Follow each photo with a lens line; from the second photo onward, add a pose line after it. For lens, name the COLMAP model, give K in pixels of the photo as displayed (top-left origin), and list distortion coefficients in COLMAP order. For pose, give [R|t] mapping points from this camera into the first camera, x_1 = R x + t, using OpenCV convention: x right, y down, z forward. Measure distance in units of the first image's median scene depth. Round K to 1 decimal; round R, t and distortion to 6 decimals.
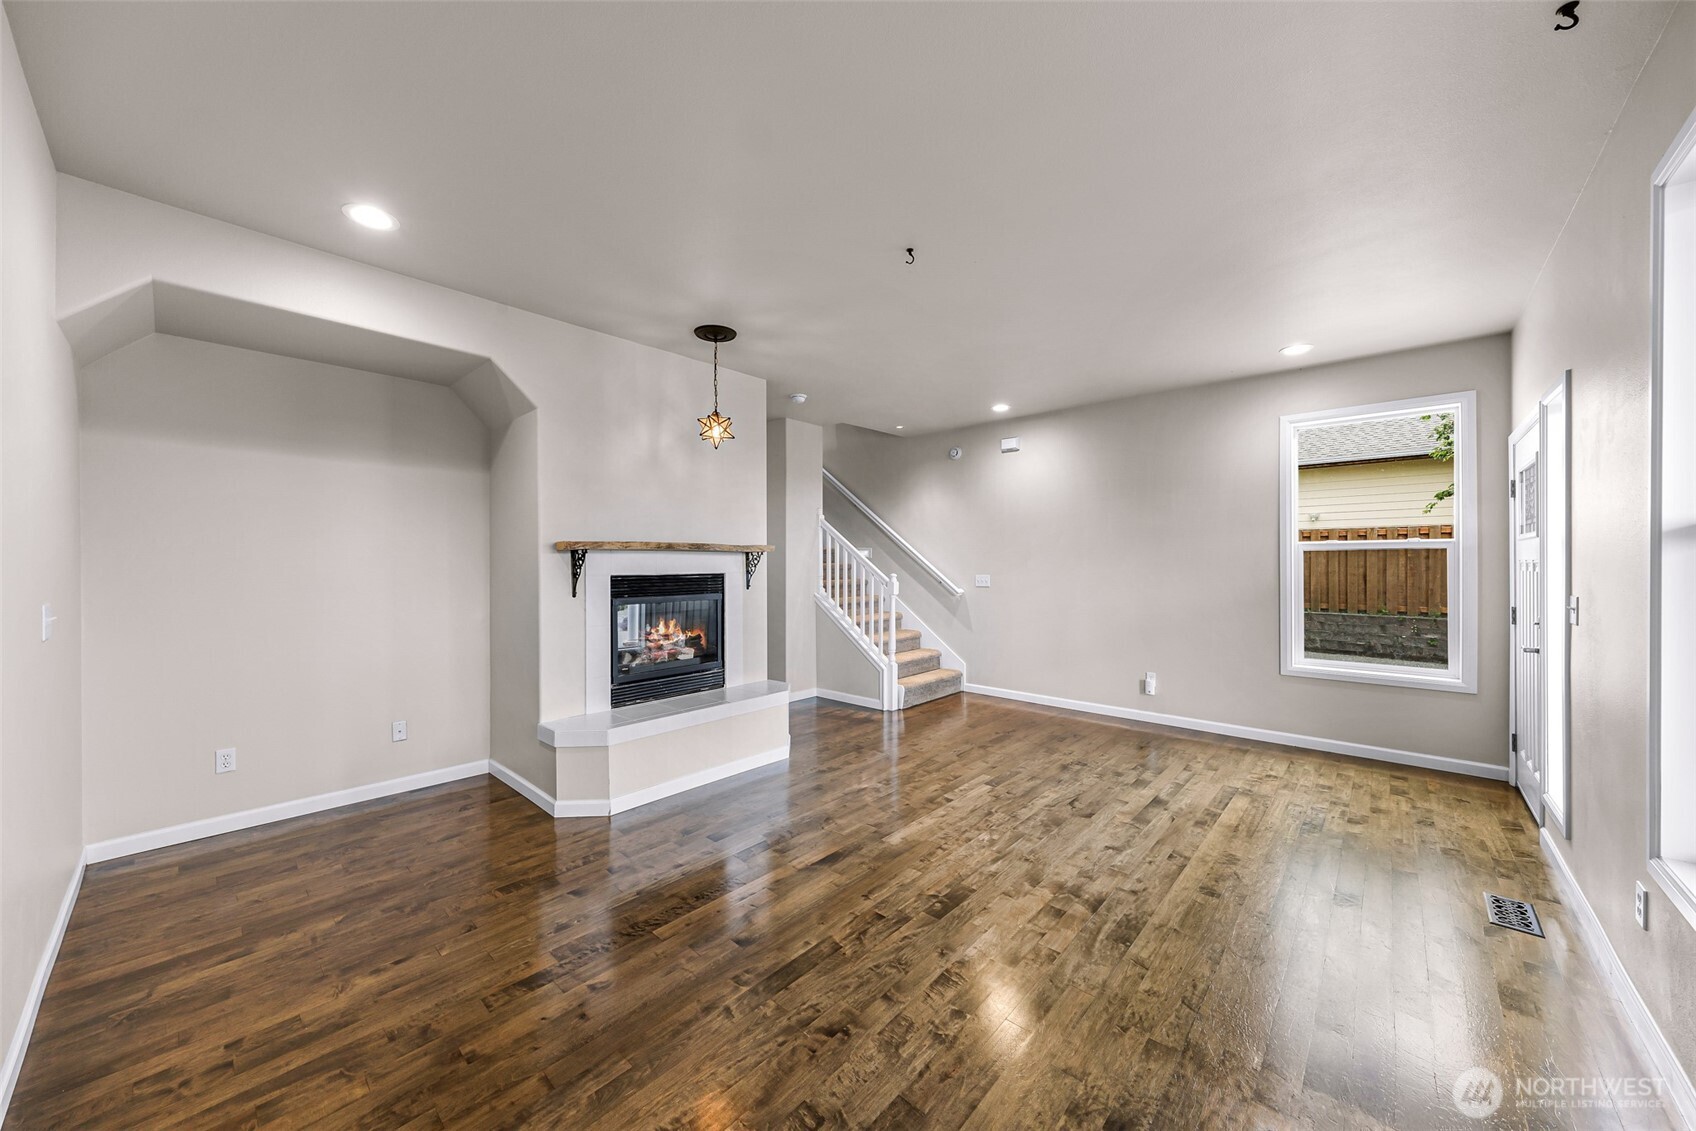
lens RADIAL K [[611.5, 0, 841.6], [0, 611.5, 561.3], [0, 0, 1]] dist [0.008719, -0.000689]
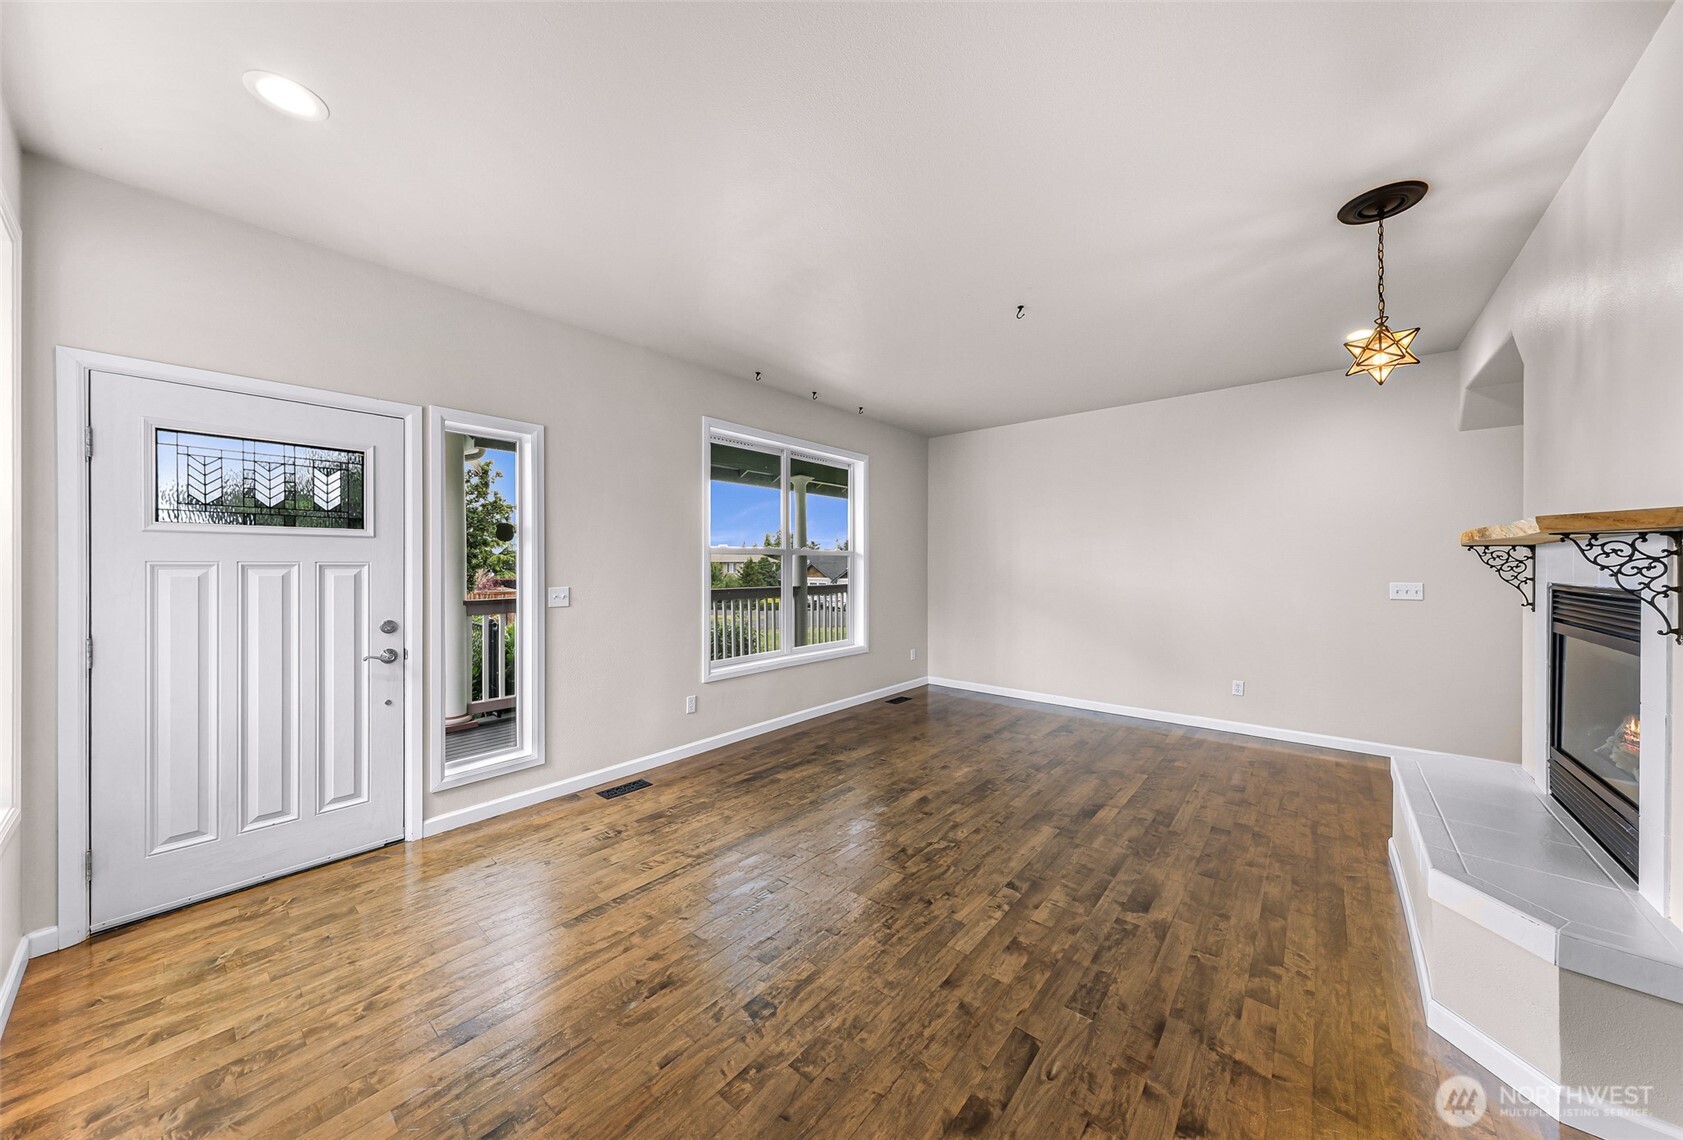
lens RADIAL K [[561.0, 0, 847.0], [0, 561.0, 562.3], [0, 0, 1]] dist [-0.001421, -0.000040]
pose [[-0.998986, -0.003078, -0.044911, 0.436015], [-0.003208, 0.999991, 0.002836, -0.000790], [0.044902, 0.002977, -0.998987, 1.796319]]
